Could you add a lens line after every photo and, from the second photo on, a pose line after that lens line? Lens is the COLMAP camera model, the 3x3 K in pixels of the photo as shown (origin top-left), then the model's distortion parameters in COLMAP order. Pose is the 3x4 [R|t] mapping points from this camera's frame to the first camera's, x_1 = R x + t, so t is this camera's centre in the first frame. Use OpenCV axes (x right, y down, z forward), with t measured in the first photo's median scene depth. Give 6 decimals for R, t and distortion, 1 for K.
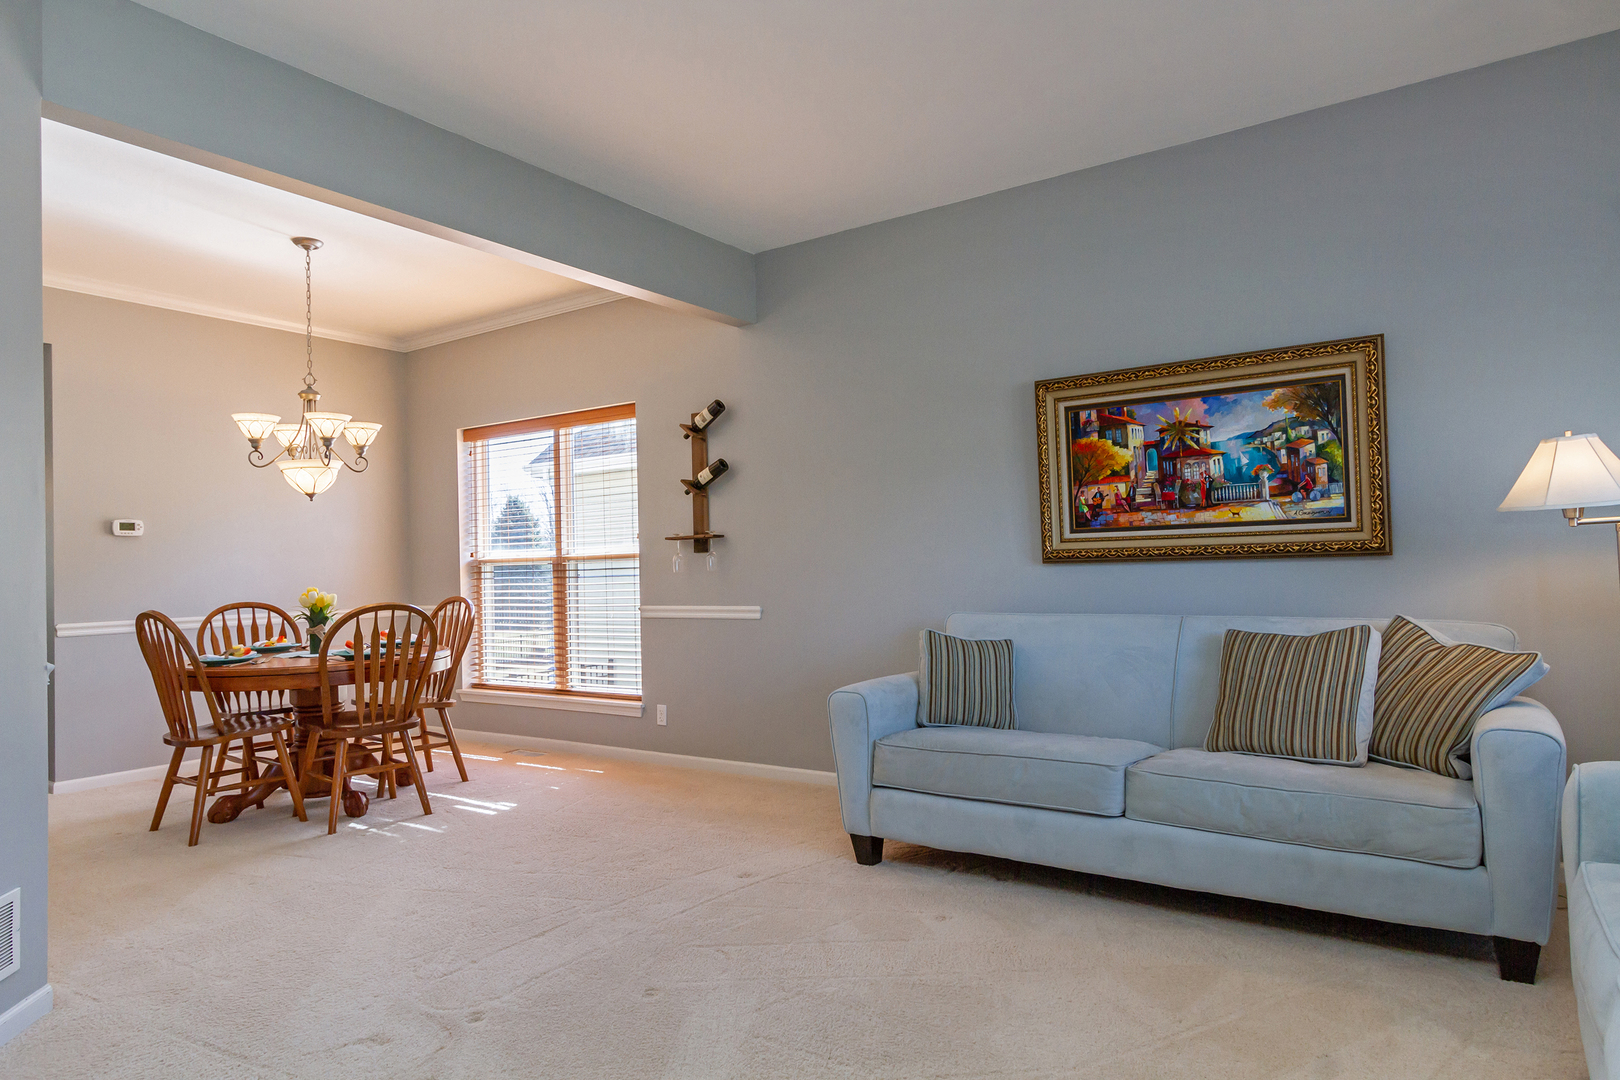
lens RADIAL K [[974.6, 0, 810.4], [0, 974.6, 546.7], [0, 0, 1]] dist [0.005270, -0.002342]
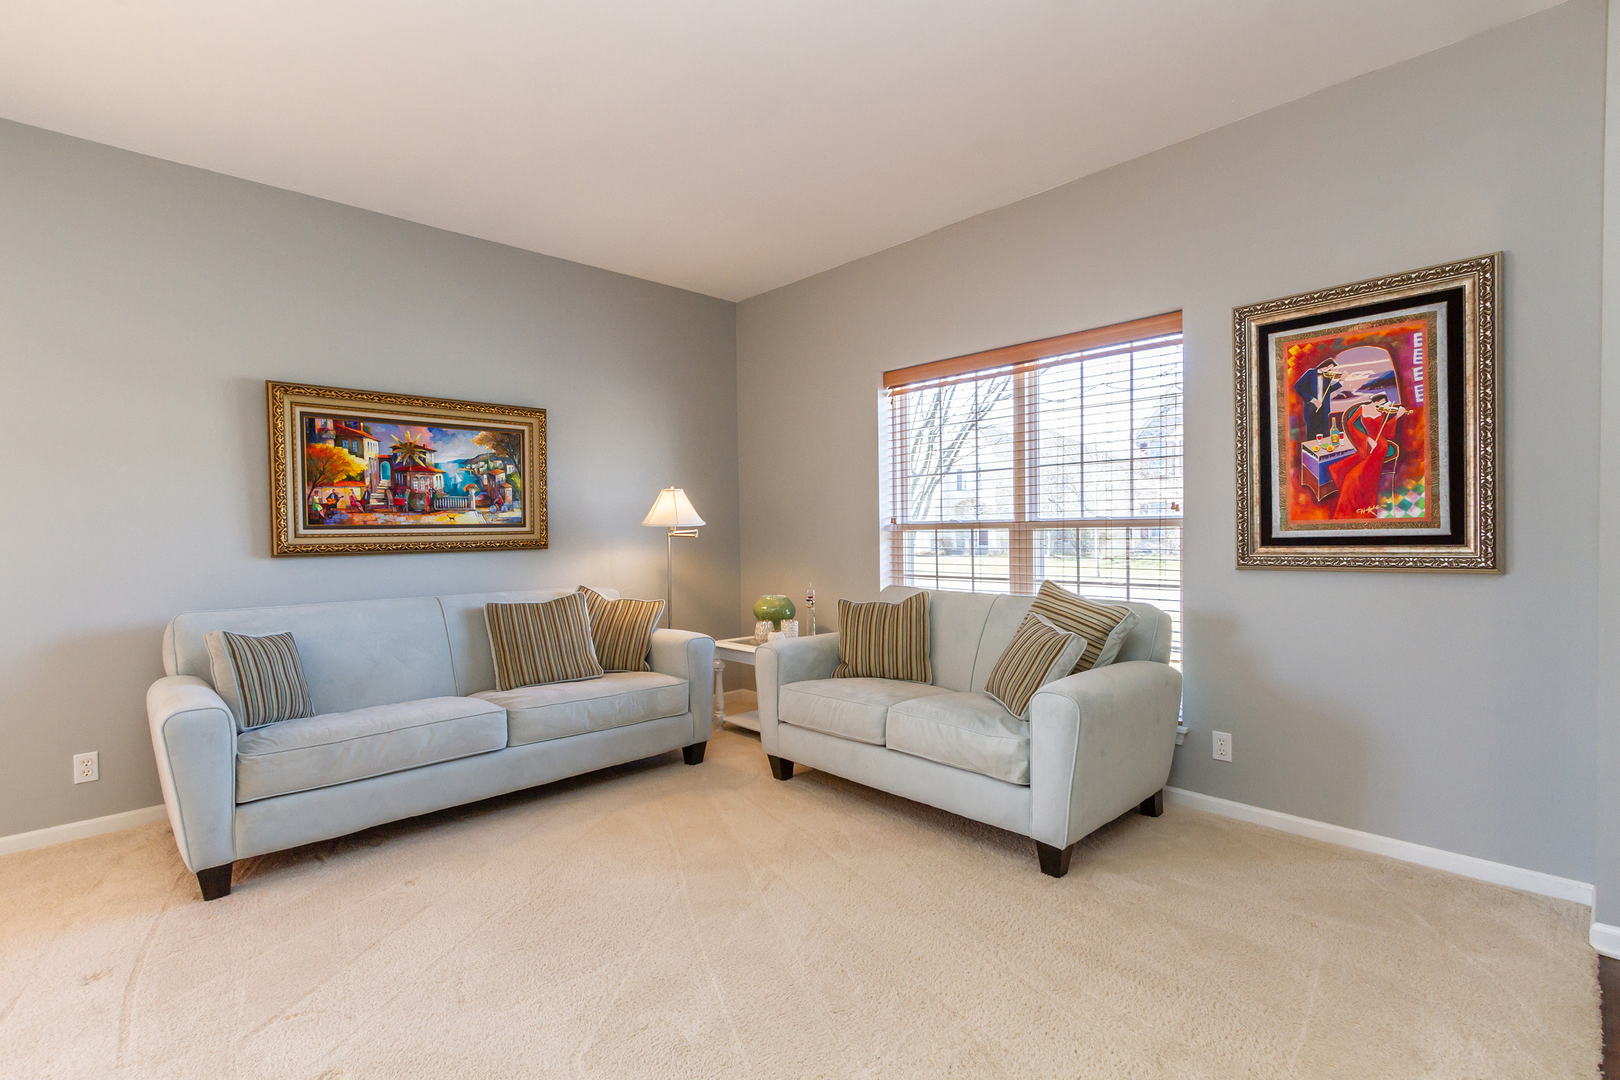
lens RADIAL K [[755.4, 0, 793.2], [0, 755.4, 548.8], [0, 0, 1]] dist [0.011504, -0.002790]
pose [[0.206760, -0.005846, 0.978374, -0.415379], [-0.011232, 0.999902, 0.008348, -0.005088], [-0.978327, -0.012715, 0.206674, 0.276206]]
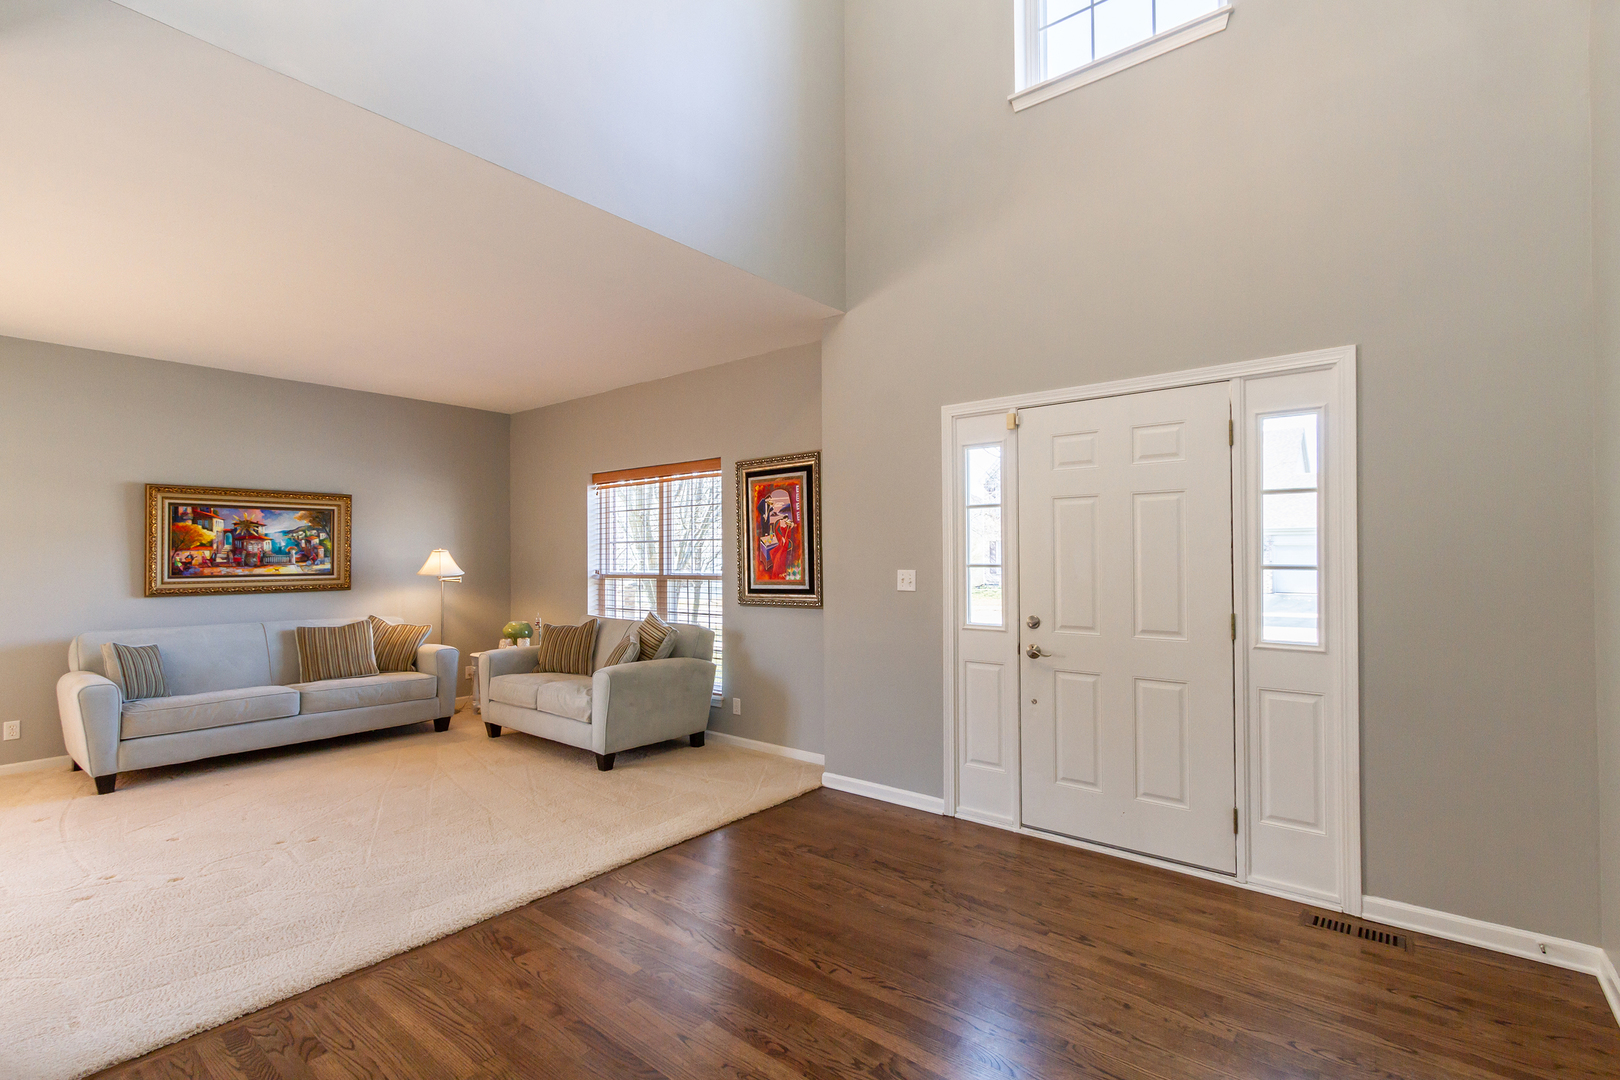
lens RADIAL K [[755.4, 0, 797.6], [0, 755.4, 549.5], [0, 0, 1]] dist [0.011504, -0.002790]
pose [[0.087269, 0.032650, 0.995650, -0.870925], [-0.017989, 0.999351, -0.031195, -0.039557], [-0.996022, -0.015188, 0.087800, -0.169706]]
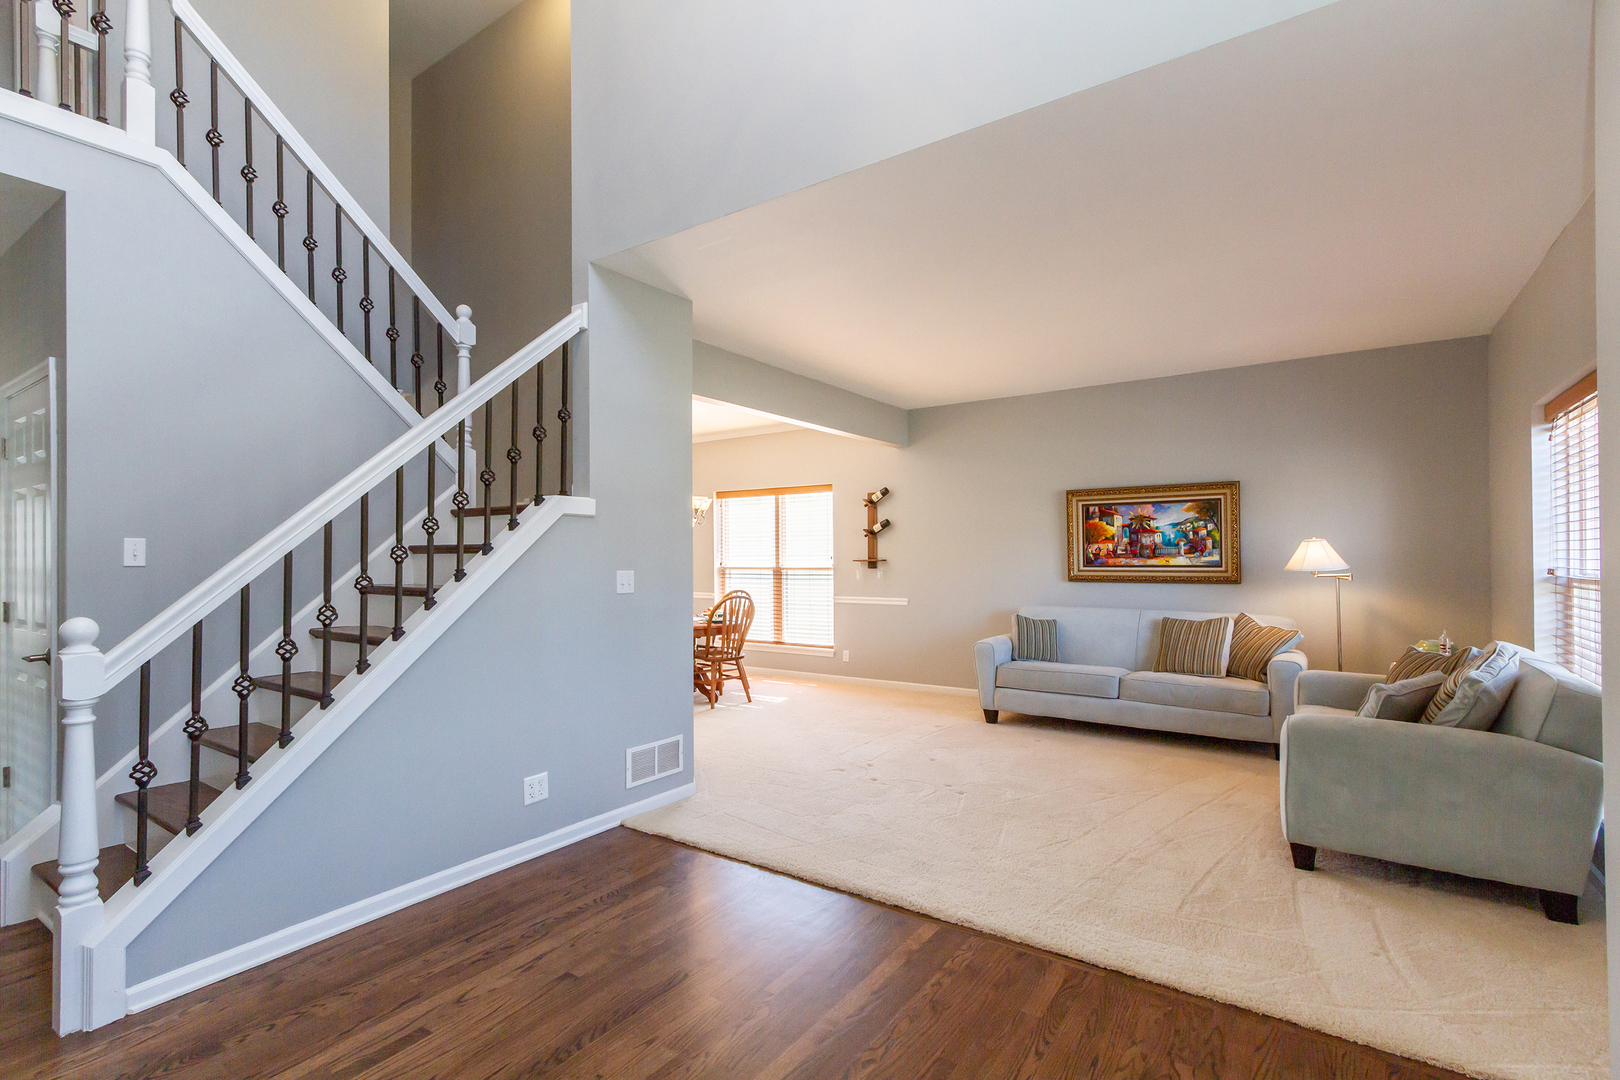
lens RADIAL K [[755.4, 0, 809.9], [0, 755.4, 551.8], [0, 0, 1]] dist [0.011504, -0.002790]
pose [[0.999829, 0.018498, -0.000347, -0.278008], [-0.018490, 0.999709, 0.015461, -0.055167], [0.000633, -0.015452, 0.999880, -0.525050]]
